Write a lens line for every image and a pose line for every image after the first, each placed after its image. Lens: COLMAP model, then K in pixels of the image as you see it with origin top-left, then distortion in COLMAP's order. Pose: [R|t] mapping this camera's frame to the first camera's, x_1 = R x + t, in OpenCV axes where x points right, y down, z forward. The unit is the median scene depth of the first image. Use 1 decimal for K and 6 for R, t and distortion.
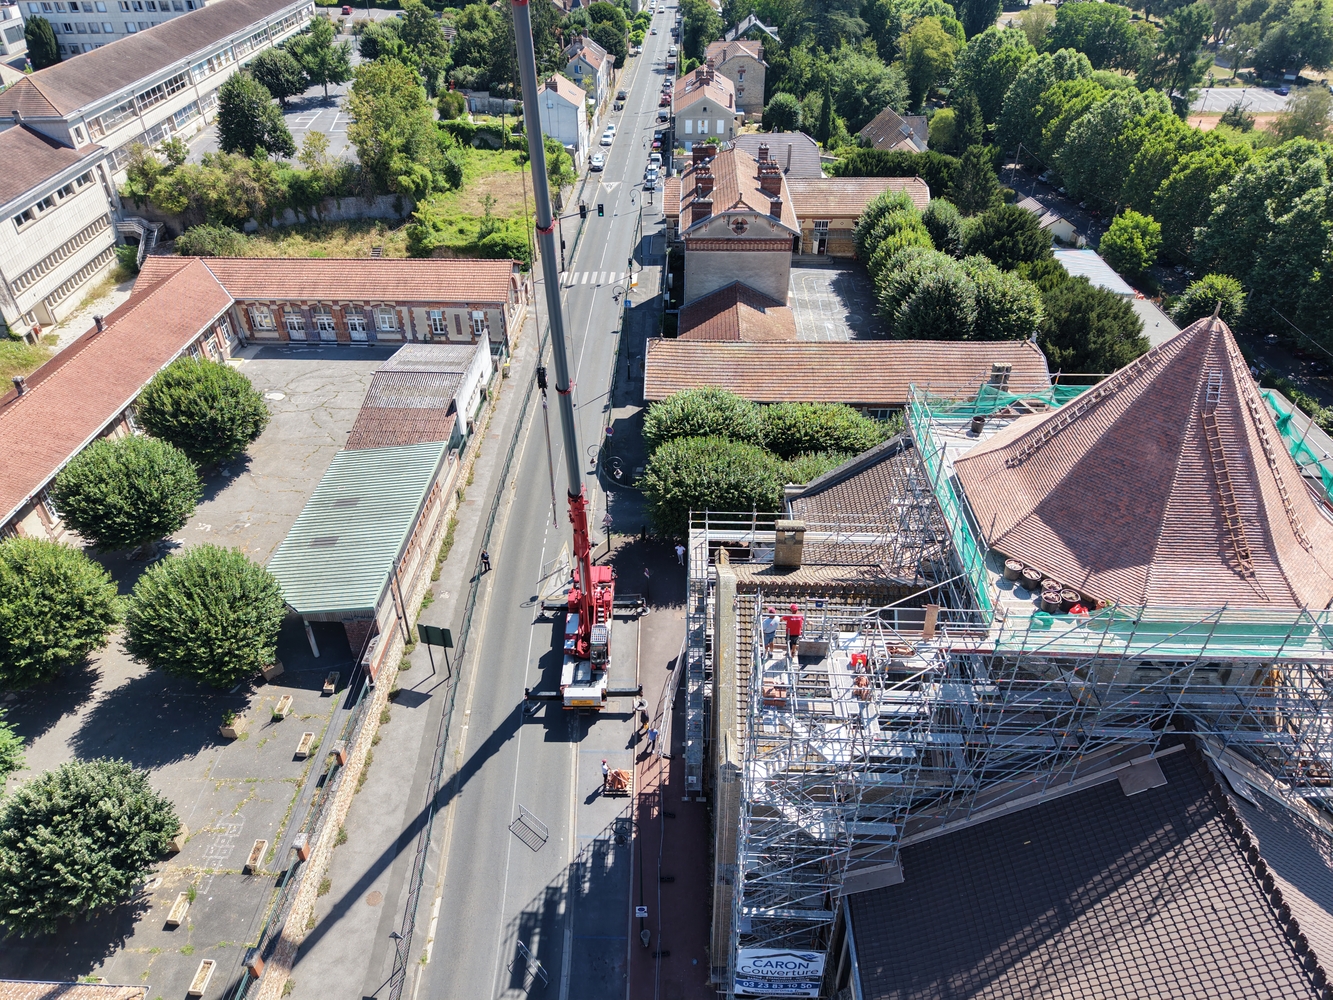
lens RADIAL K [[918.8, 0, 668.3], [0, 918.8, 493.8], [0, 0, 1]] dist [0.045907, -0.044520]
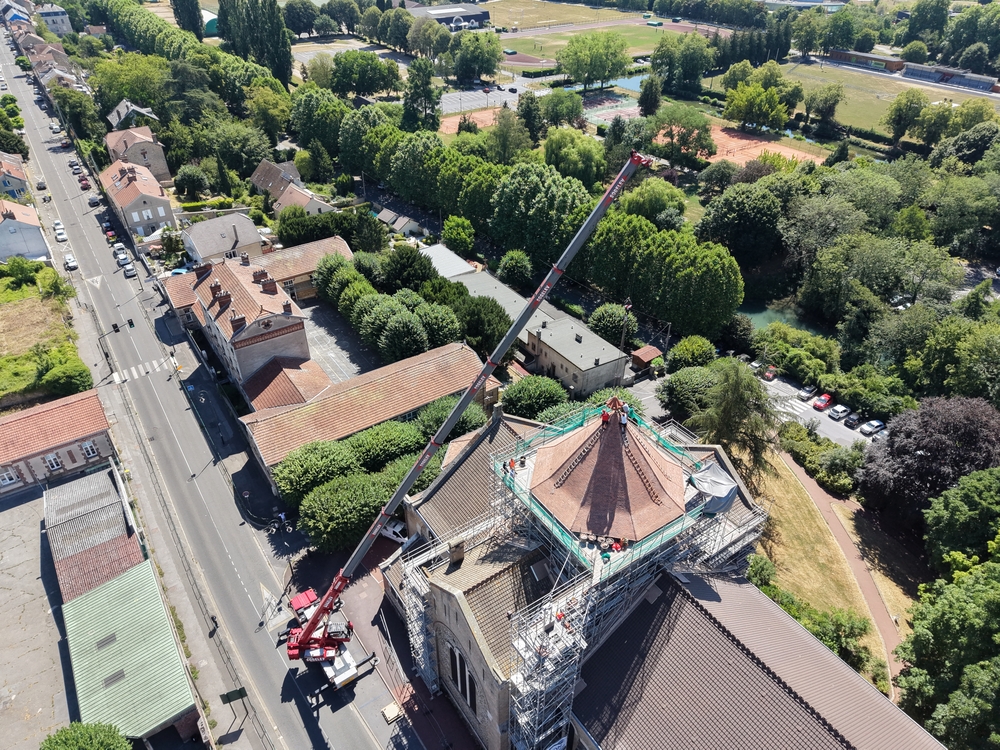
lens RADIAL K [[689.3, 0, 501.4], [0, 689.3, 370.3], [0, 0, 1]] dist [0.045907, -0.044520]
pose [[0.805193, -0.344020, 0.483027, -0.117543], [0.330930, 0.936574, 0.115392, -0.142217], [-0.492087, 0.066935, 0.867969, -0.101686]]
